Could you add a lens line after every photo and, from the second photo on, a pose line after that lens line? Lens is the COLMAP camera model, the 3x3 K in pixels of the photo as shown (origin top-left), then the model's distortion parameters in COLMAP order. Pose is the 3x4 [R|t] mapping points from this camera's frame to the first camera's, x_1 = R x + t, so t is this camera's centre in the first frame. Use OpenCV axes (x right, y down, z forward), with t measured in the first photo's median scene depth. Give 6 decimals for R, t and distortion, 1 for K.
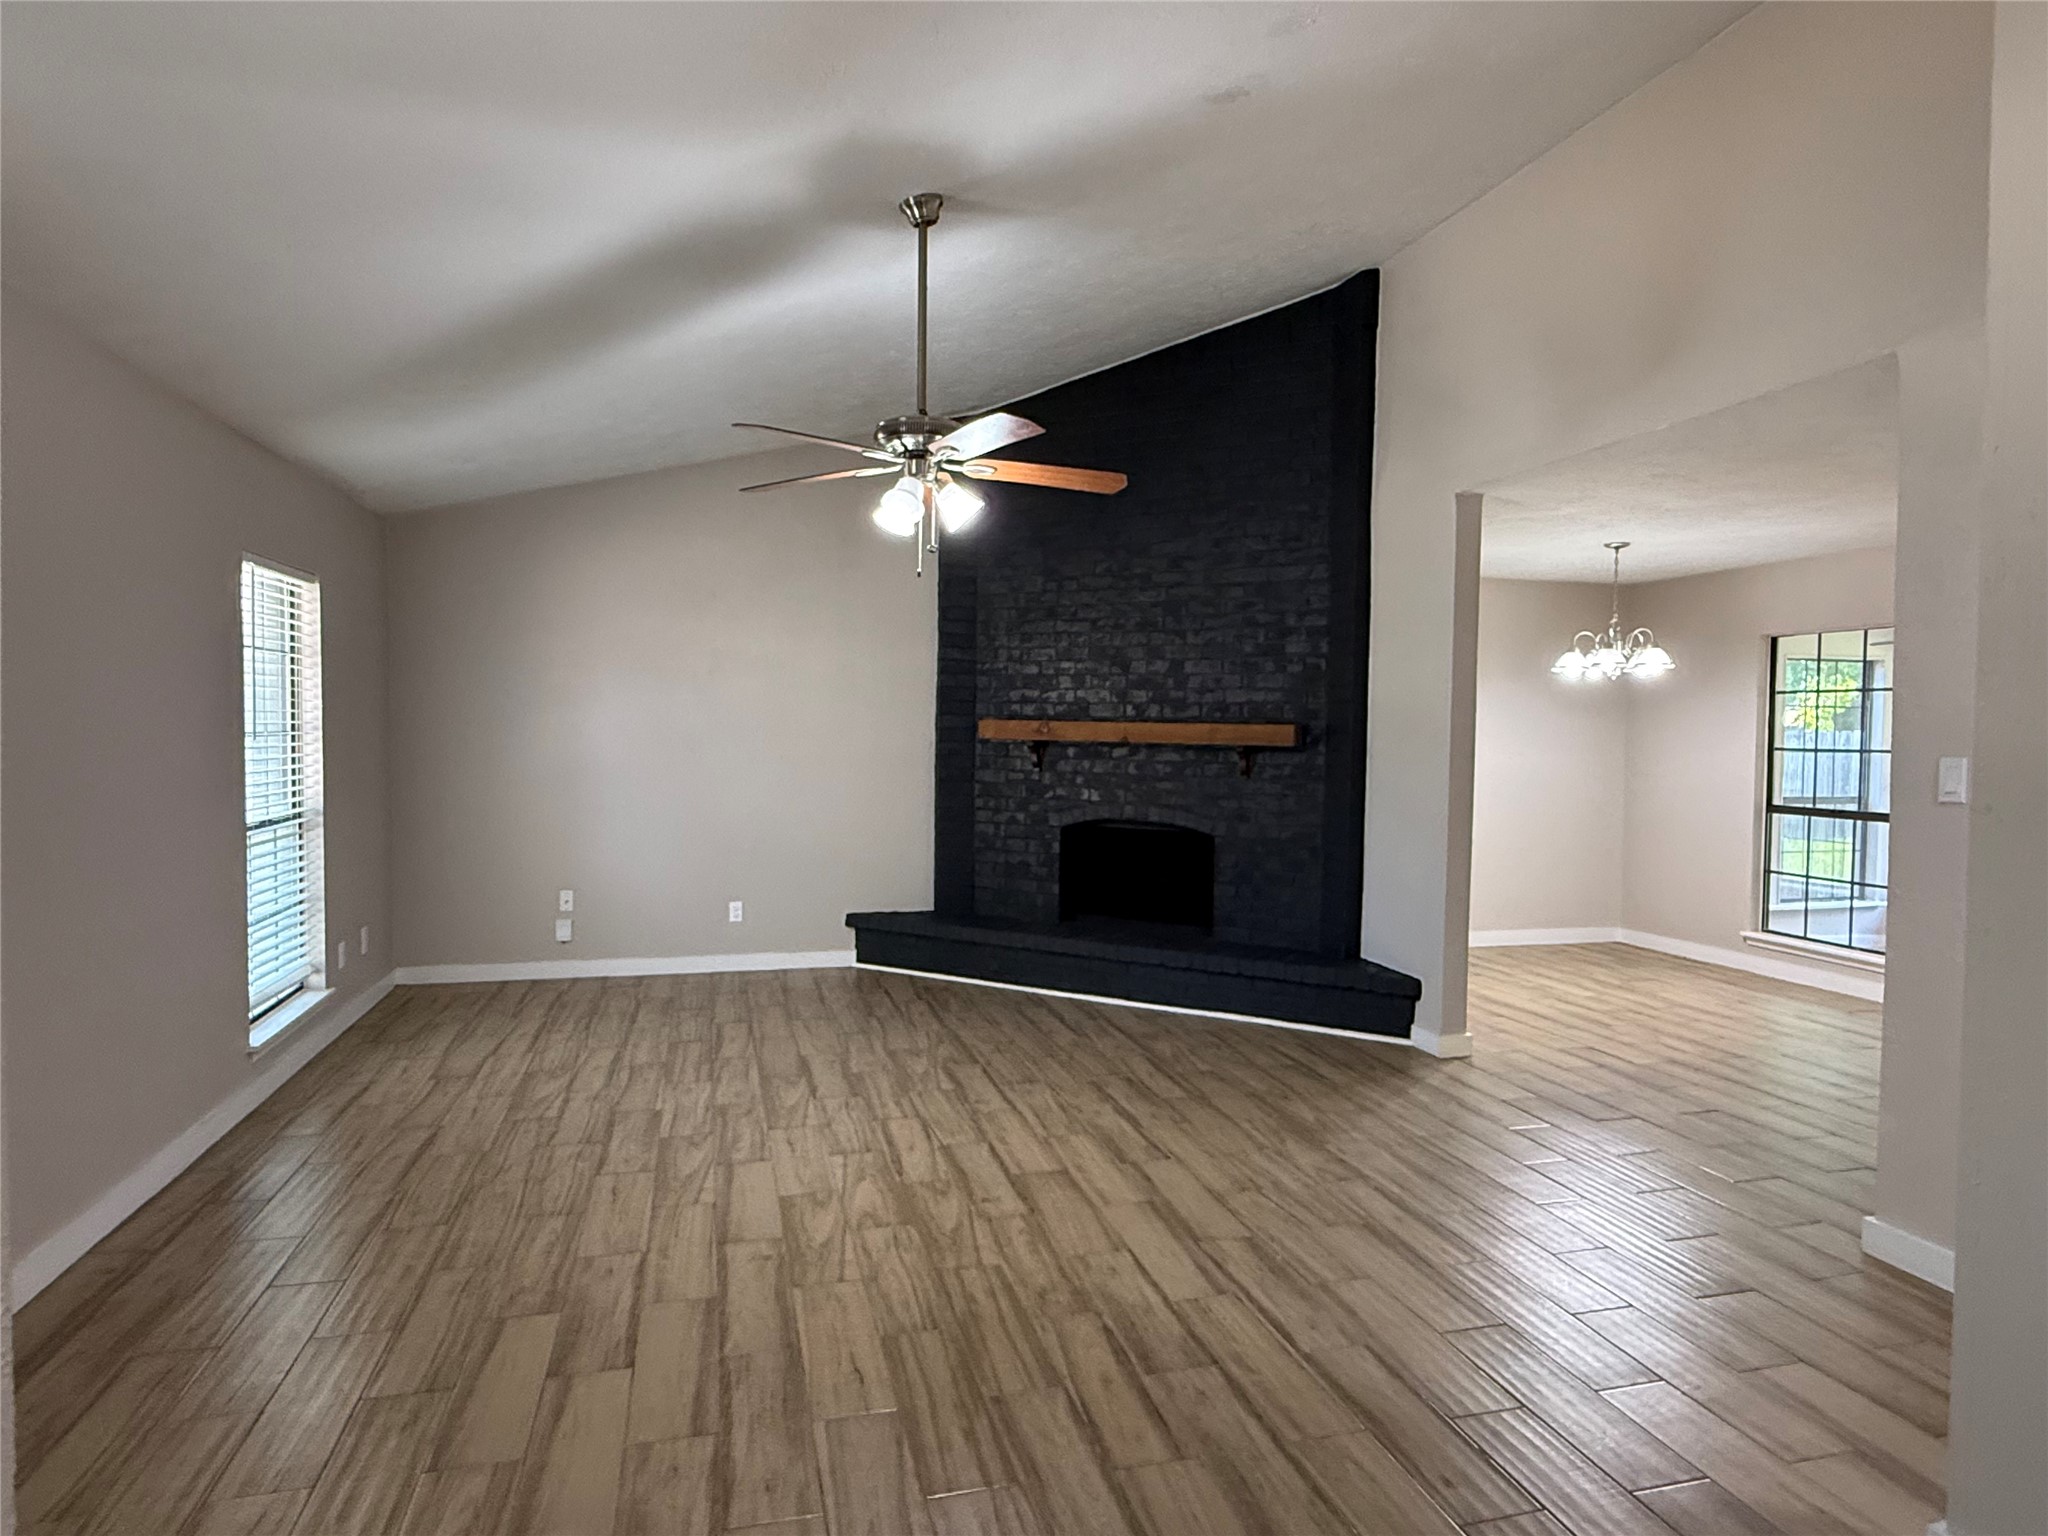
lens RADIAL K [[1204.4, 0, 1025.3], [0, 1204.4, 774.1], [0, 0, 1]] dist [-0.003355, 0.002766]
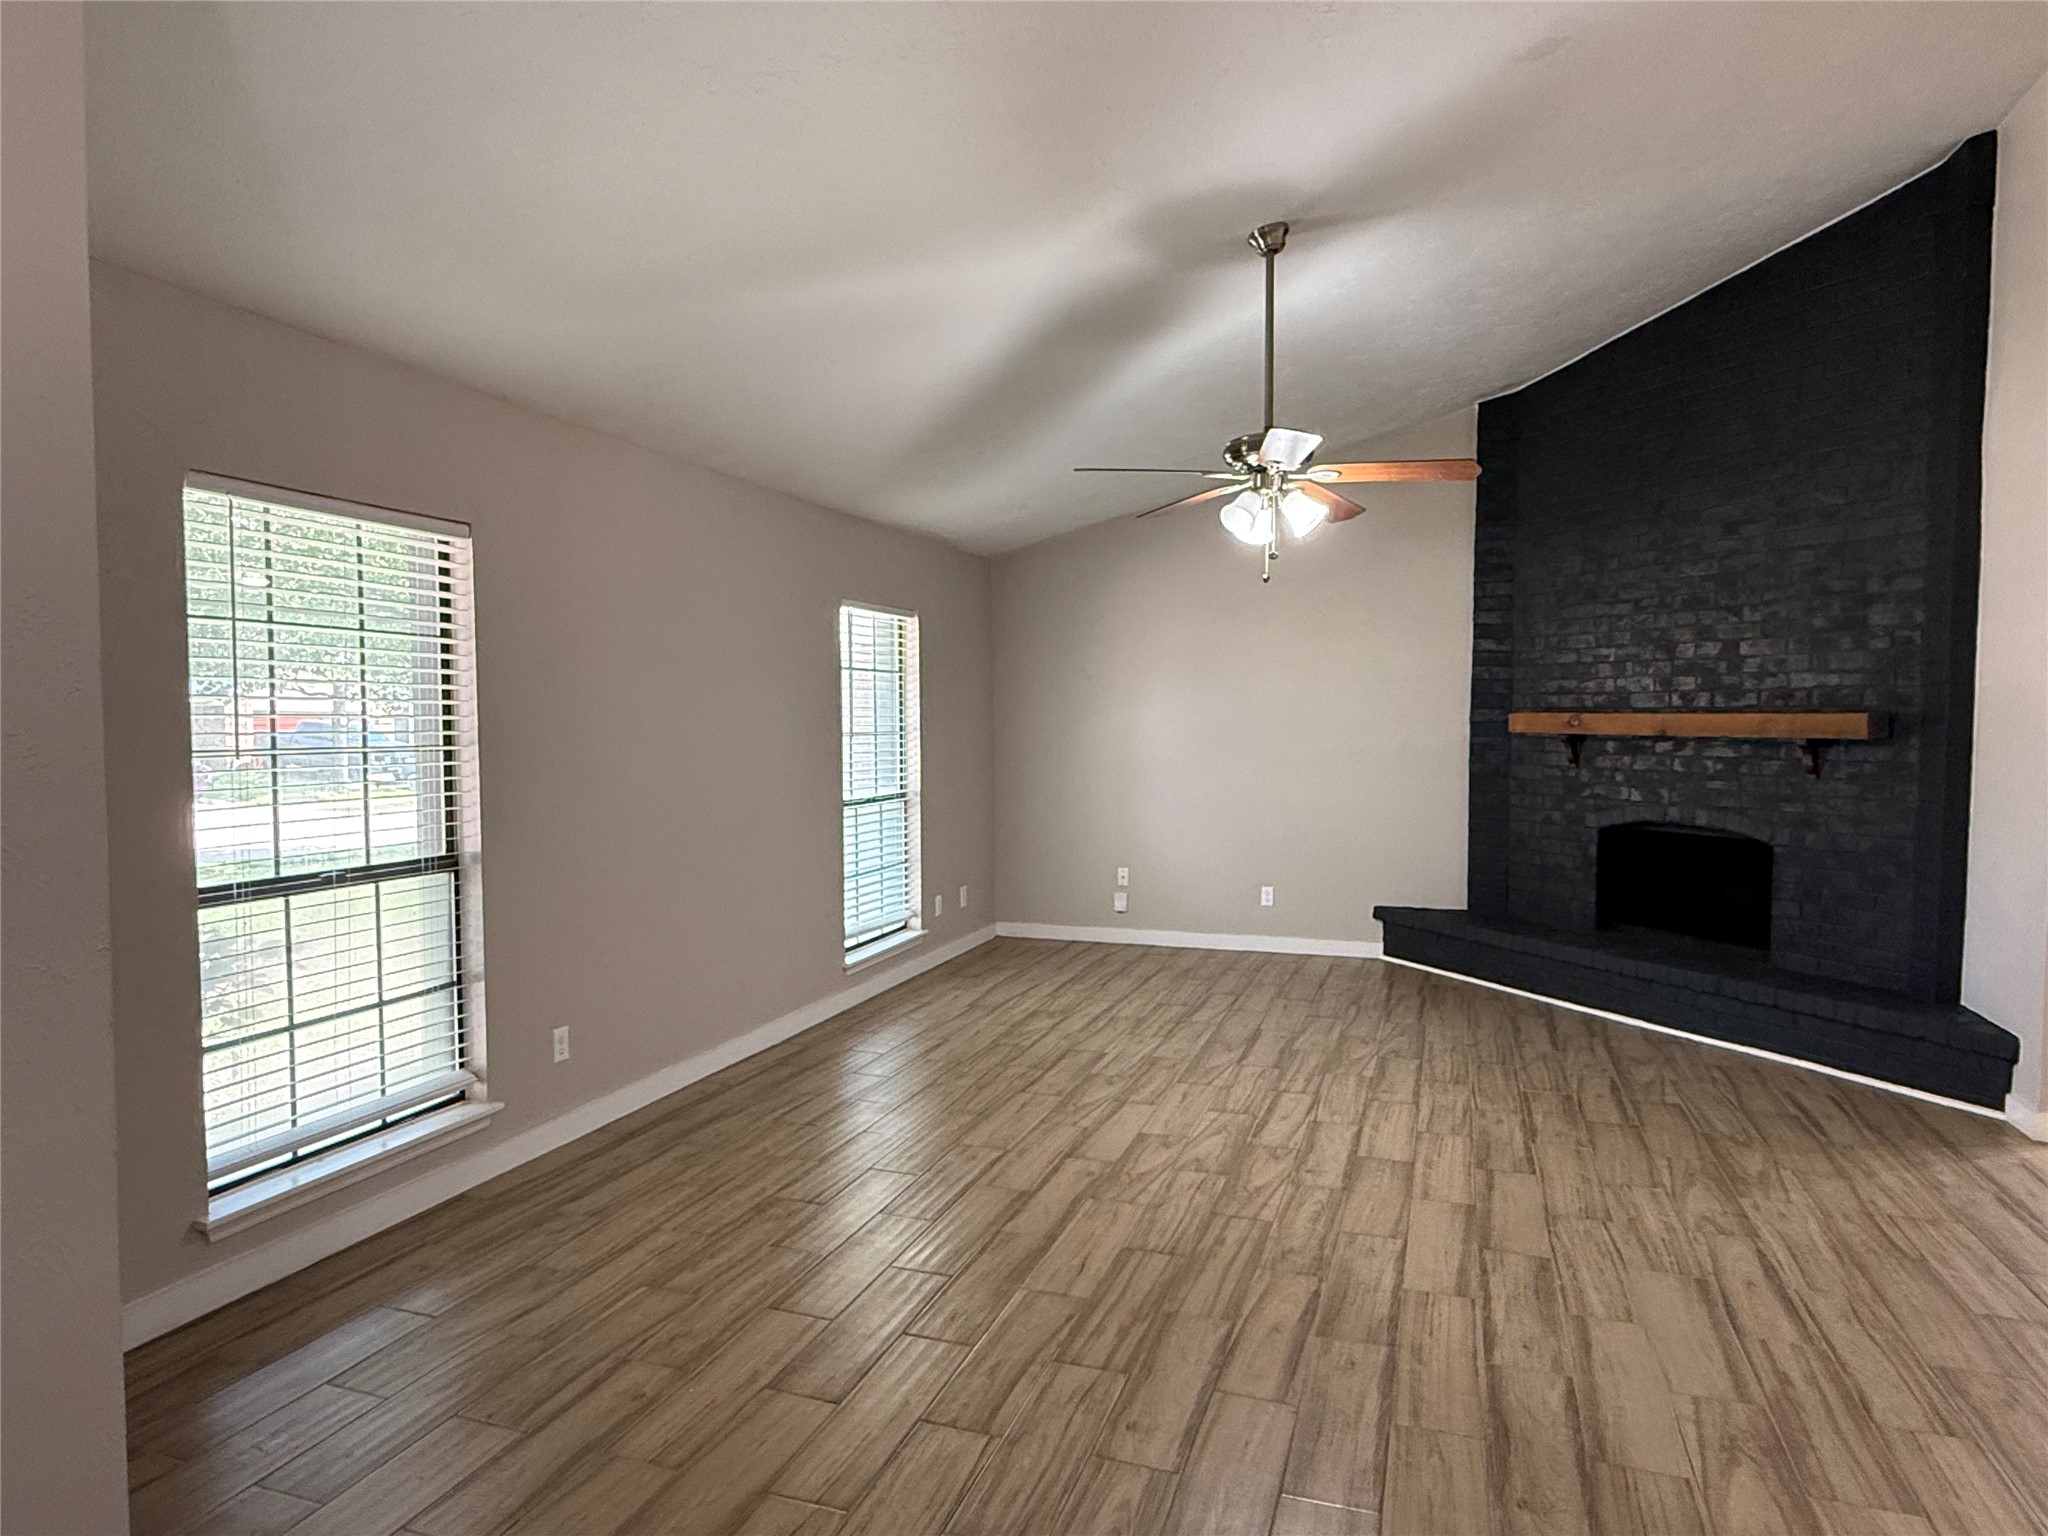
lens RADIAL K [[1204.4, 0, 1021.9], [0, 1204.4, 782.0], [0, 0, 1]] dist [-0.003355, 0.002766]
pose [[0.824184, 0.015570, -0.566108, 0.243855], [-0.010141, 0.999867, 0.012737, 0.001811], [0.566231, -0.004757, 0.824233, -0.006413]]
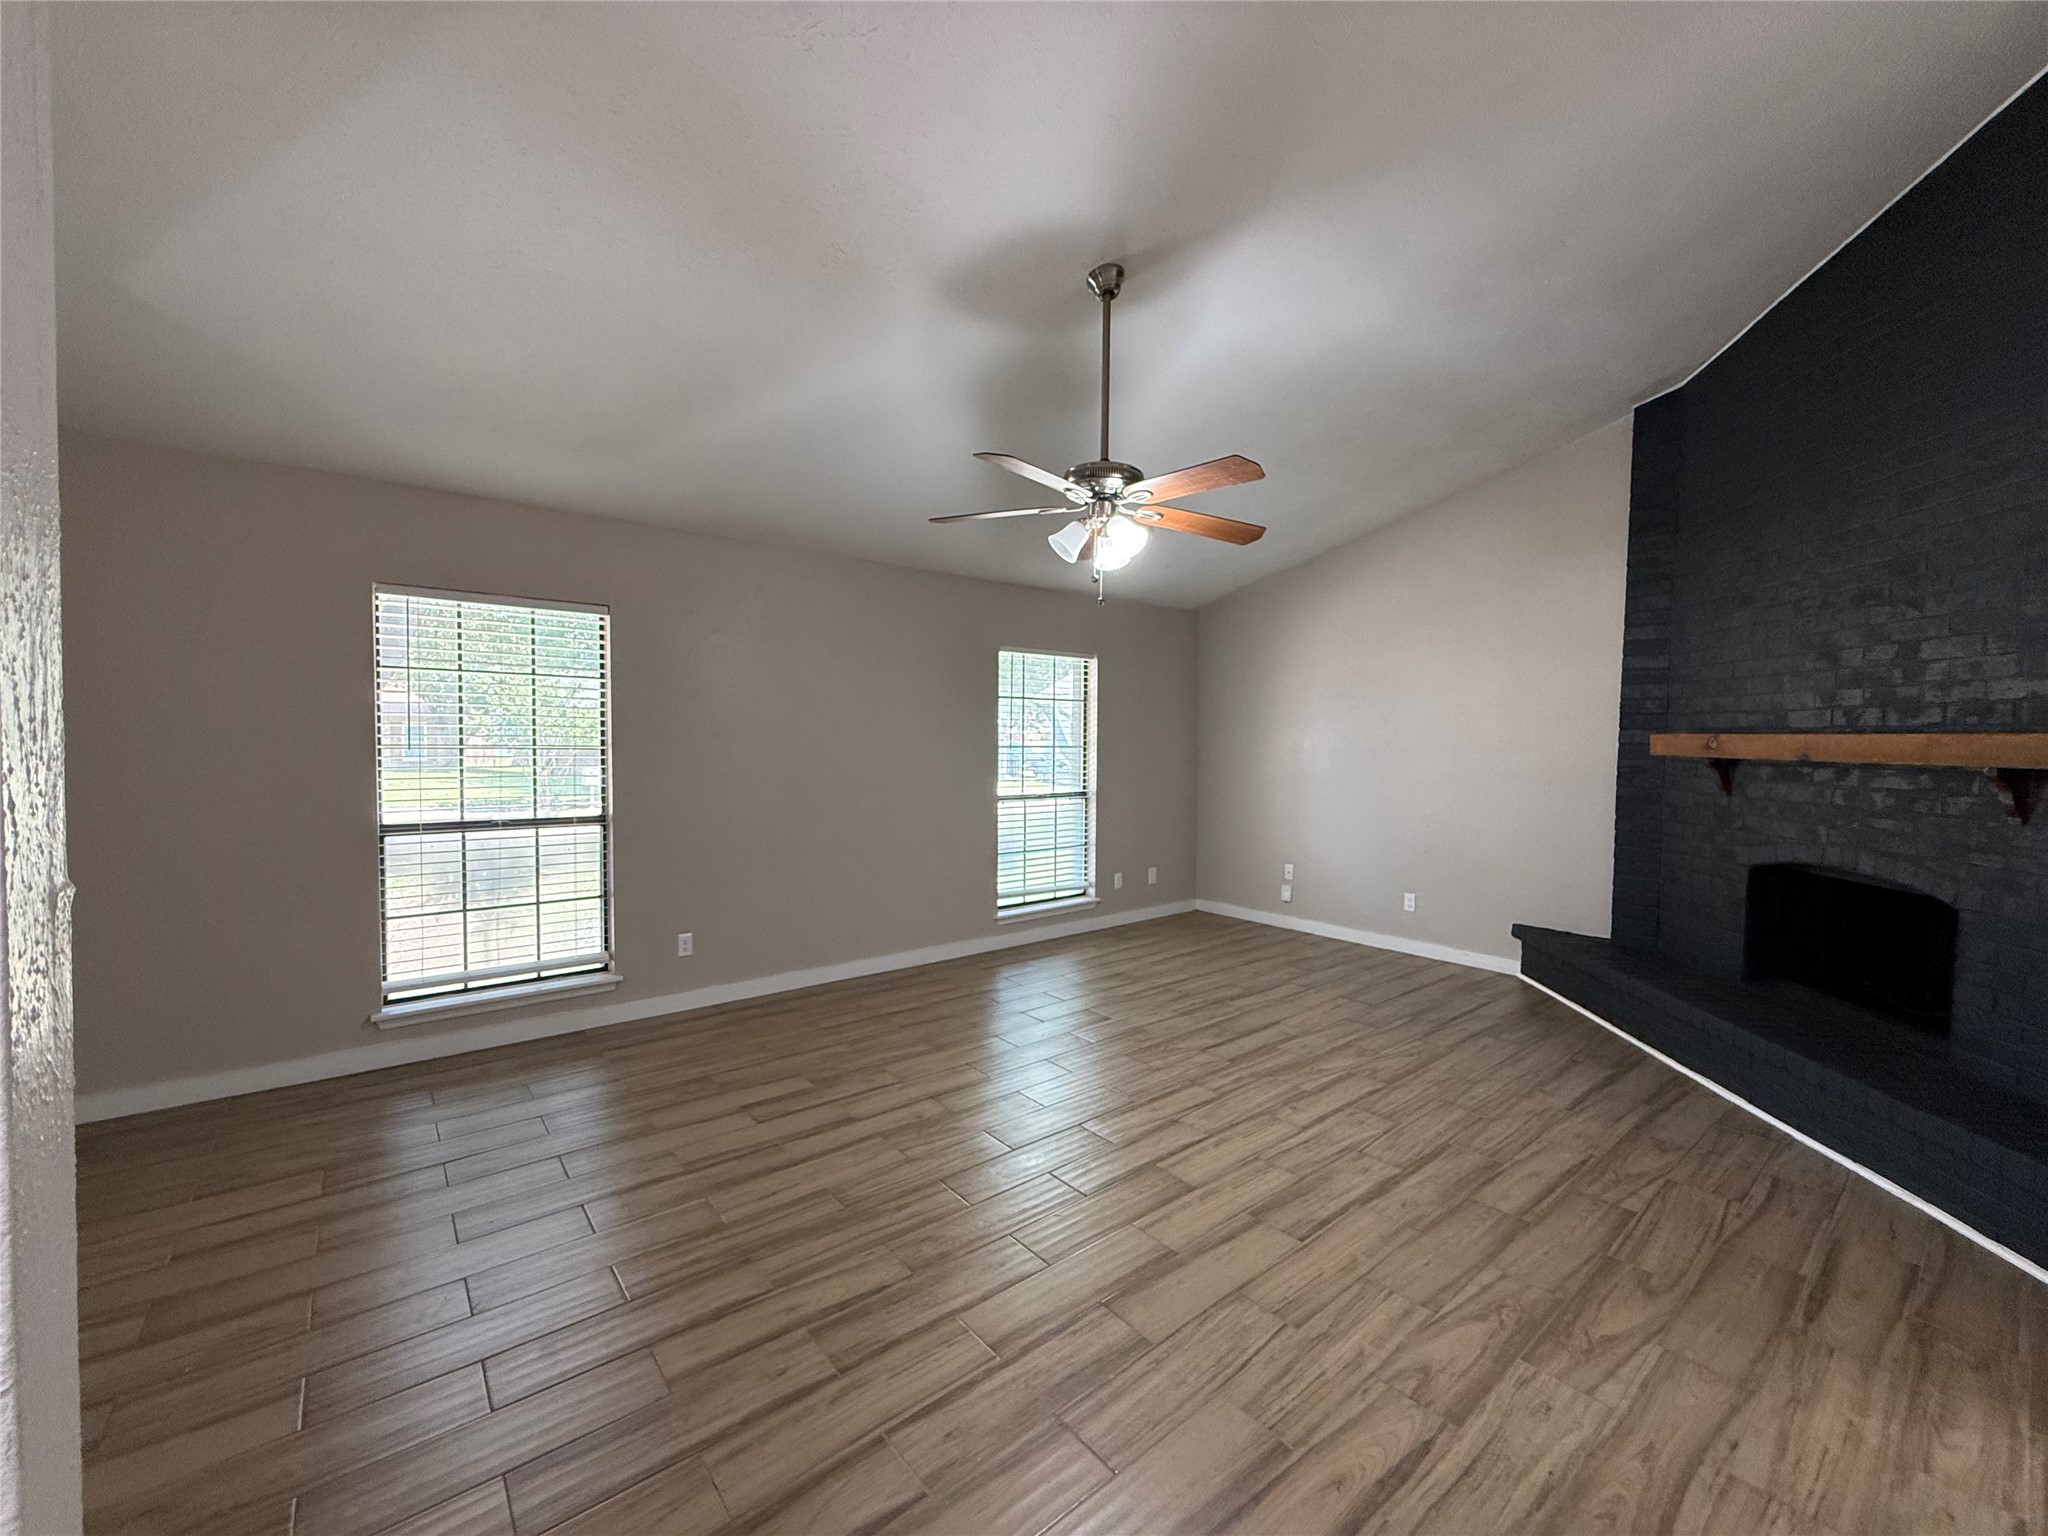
lens RADIAL K [[815.6, 0, 1023.0], [0, 815.6, 775.0], [0, 0, 1]] dist [0.001013, -0.000620]
pose [[0.411342, 0.031539, -0.910935, 0.423445], [-0.039621, 0.999075, 0.016700, -0.008785], [0.910620, 0.029223, 0.412211, 0.438840]]
